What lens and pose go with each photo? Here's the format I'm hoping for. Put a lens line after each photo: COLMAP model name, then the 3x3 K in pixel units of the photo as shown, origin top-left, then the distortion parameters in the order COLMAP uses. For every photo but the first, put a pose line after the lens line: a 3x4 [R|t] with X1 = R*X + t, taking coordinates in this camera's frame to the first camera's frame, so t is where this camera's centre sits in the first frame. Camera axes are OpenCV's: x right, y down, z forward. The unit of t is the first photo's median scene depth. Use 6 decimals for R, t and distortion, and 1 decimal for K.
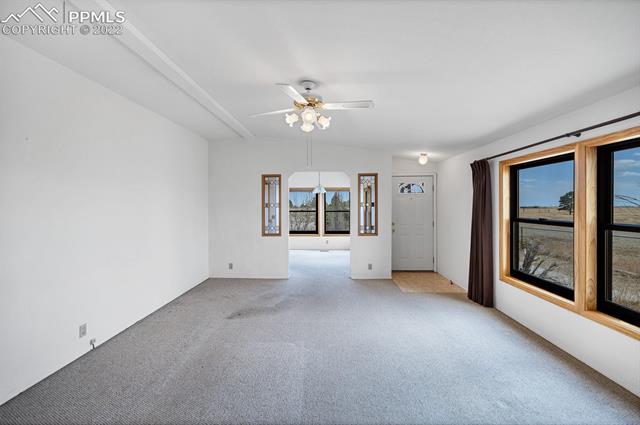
lens RADIAL K [[266.7, 0, 319.2], [0, 266.7, 209.4], [0, 0, 1]] dist [-0.000814, -0.000130]
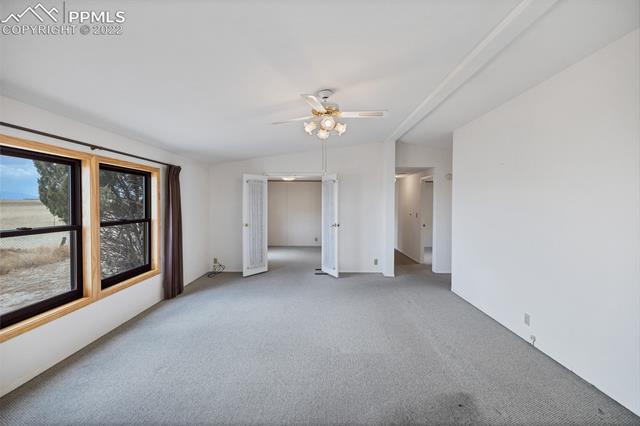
lens RADIAL K [[270.4, 0, 319.9], [0, 270.4, 206.2], [0, 0, 1]] dist [0.001387, 0.000109]
pose [[-0.999645, 0.003882, -0.026351, 0.006719], [0.003179, 0.999640, 0.026658, -0.032907], [0.026445, 0.026565, -0.999297, 1.273768]]
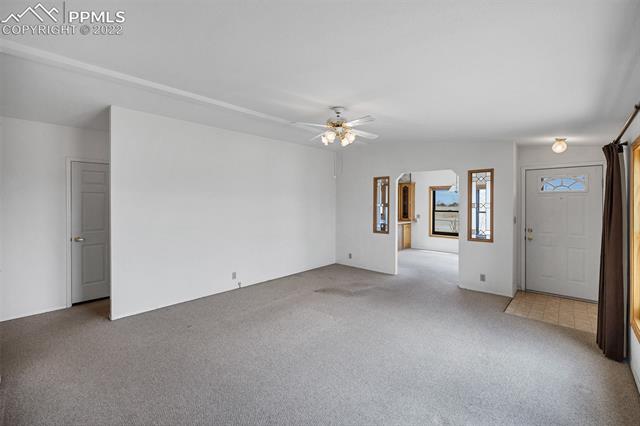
lens RADIAL K [[270.4, 0, 319.9], [0, 270.4, 206.2], [0, 0, 1]] dist [0.001387, 0.000109]
pose [[0.766821, 0.015394, -0.641676, 0.423062], [-0.015179, 0.999868, 0.005848, -0.016176], [0.641681, 0.005255, 0.766954, -0.010308]]
